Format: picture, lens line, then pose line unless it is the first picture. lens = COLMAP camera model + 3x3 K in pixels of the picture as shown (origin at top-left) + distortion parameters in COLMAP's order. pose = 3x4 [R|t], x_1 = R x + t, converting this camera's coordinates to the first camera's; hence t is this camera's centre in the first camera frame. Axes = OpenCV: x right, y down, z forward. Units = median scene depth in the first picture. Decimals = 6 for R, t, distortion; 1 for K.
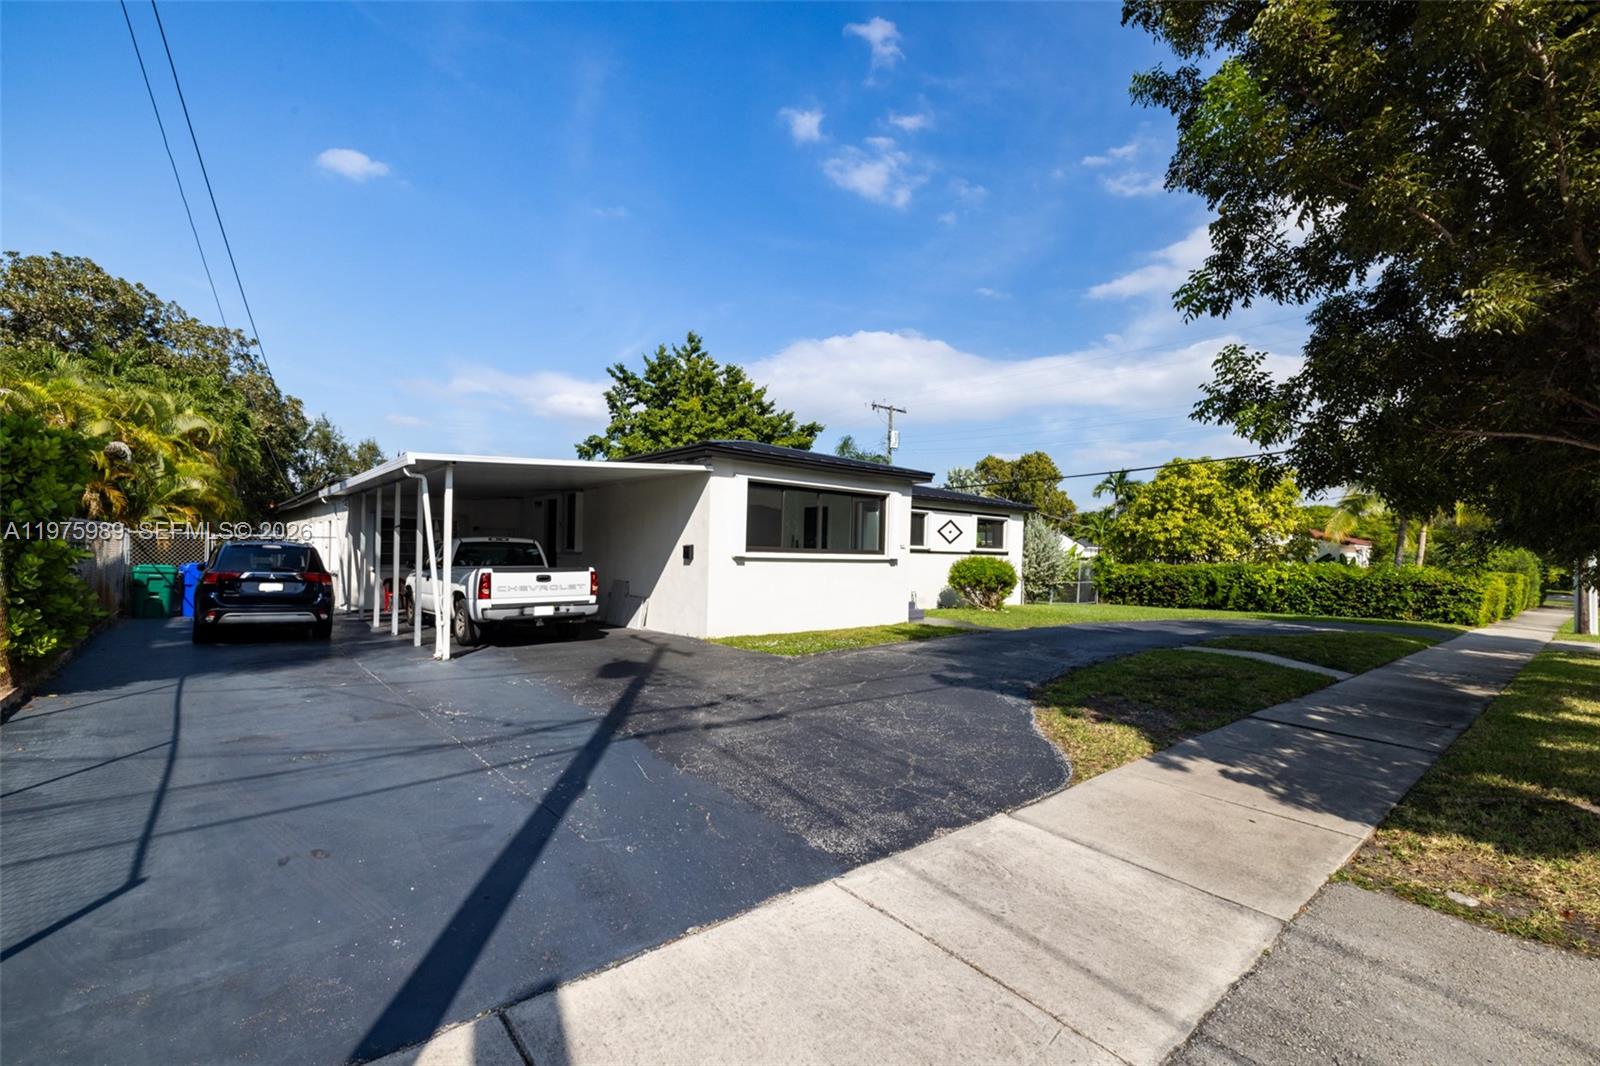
lens RADIAL K [[681.5, 0, 796.1], [0, 681.5, 531.1], [0, 0, 1]] dist [0.001466, 0.000048]
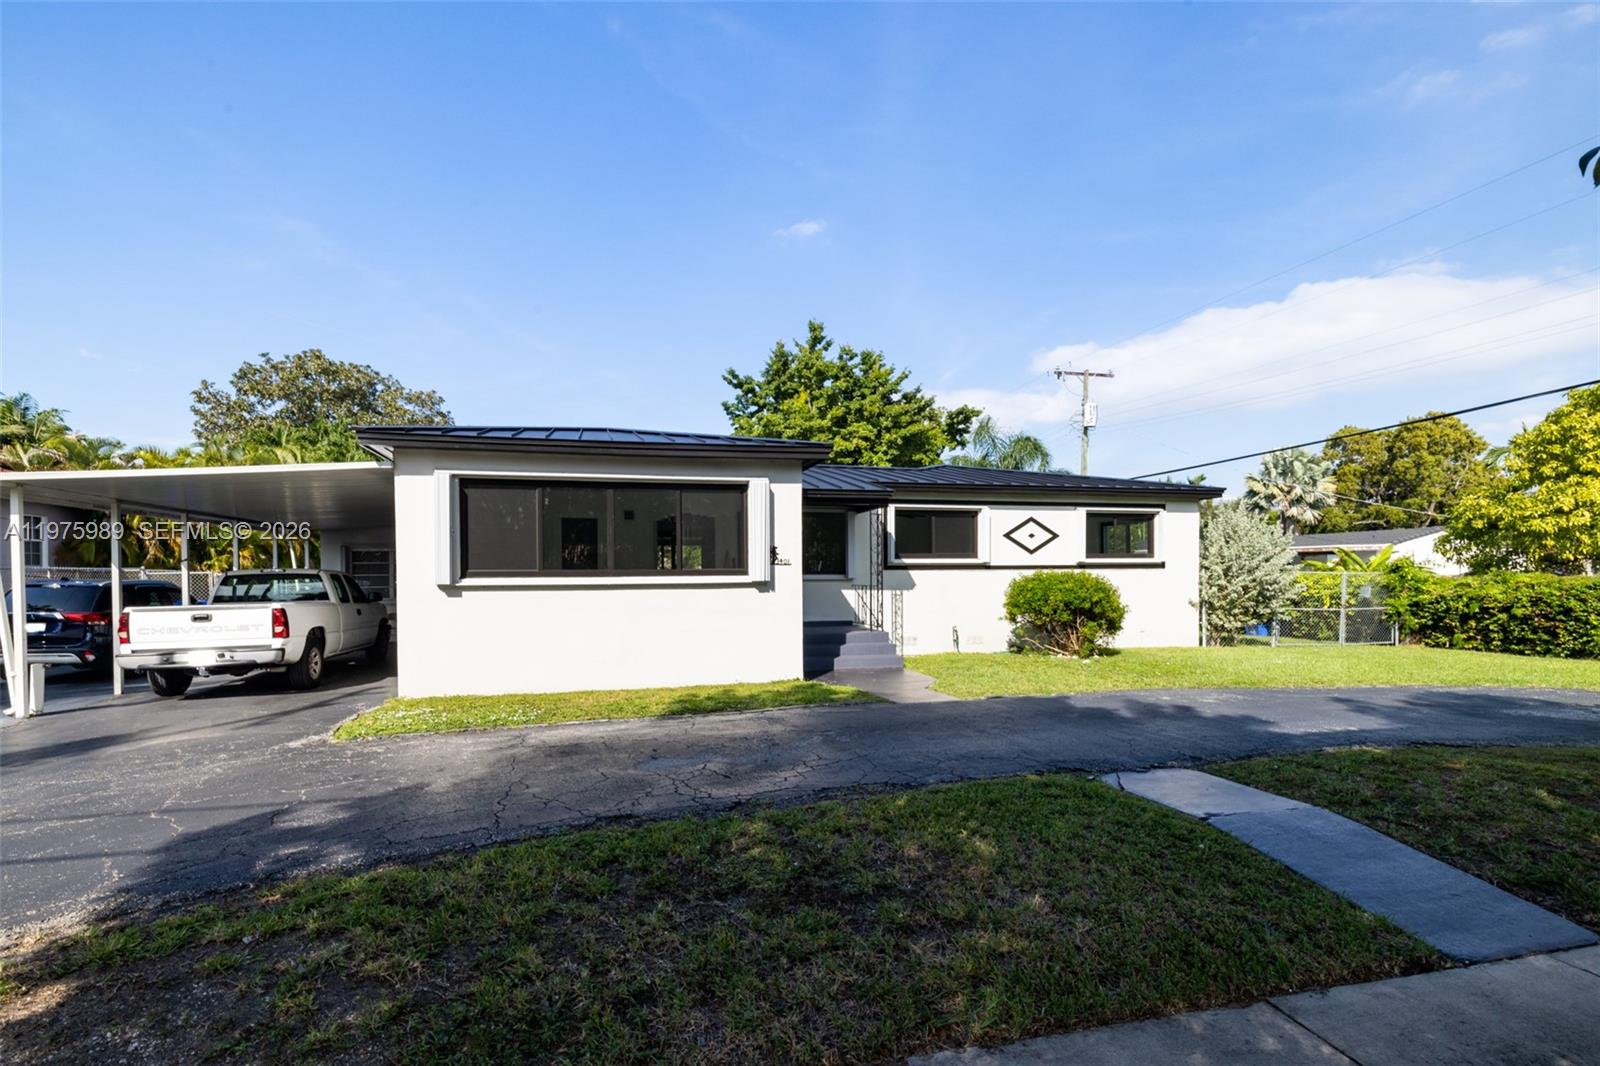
lens RADIAL K [[706.2, 0, 792.0], [0, 706.2, 552.7], [0, 0, 1]] dist [0.001958, 0.000122]
pose [[0.892804, -0.040899, -0.448586, 0.358427], [0.041245, 0.999108, -0.009003, 0.015737], [0.448554, -0.010464, 0.893695, 0.313806]]
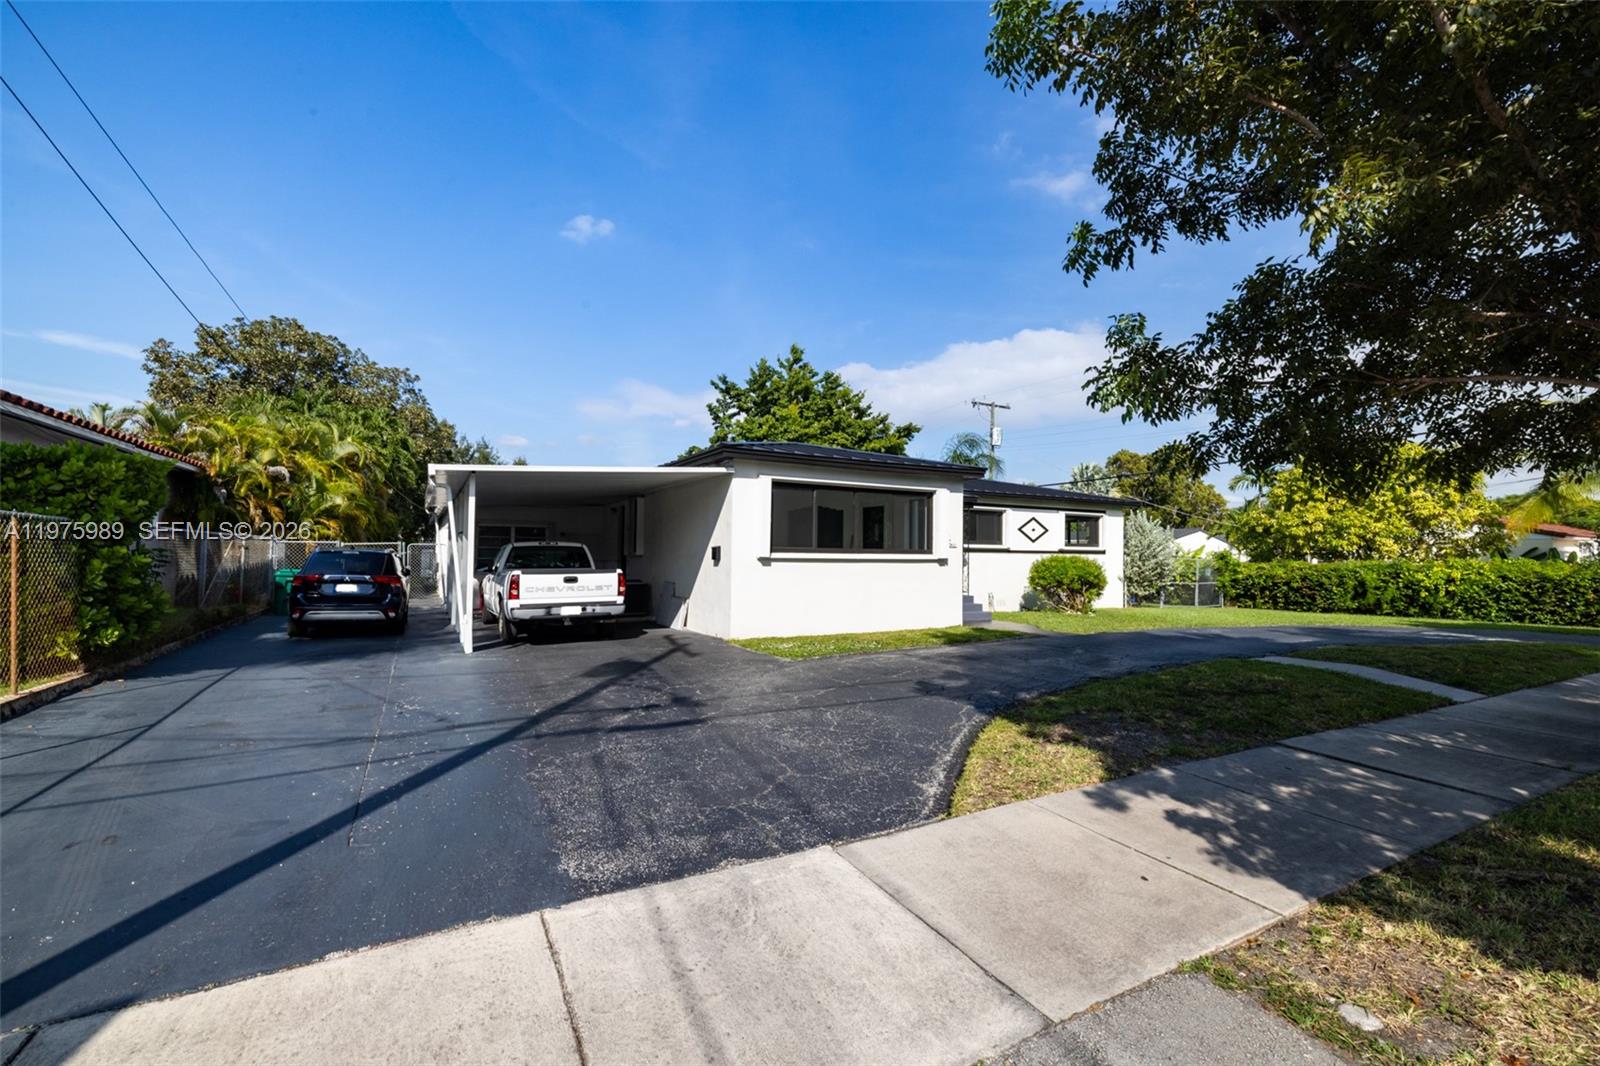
lens RADIAL K [[666.1, 0, 803.5], [0, 666.1, 502.0], [0, 0, 1]] dist [0.001107, 0.000395]
pose [[0.980690, -0.026135, -0.193814, 0.102958], [0.016705, 0.998603, -0.050131, 0.004004], [0.194853, 0.045925, 0.979757, 0.031998]]
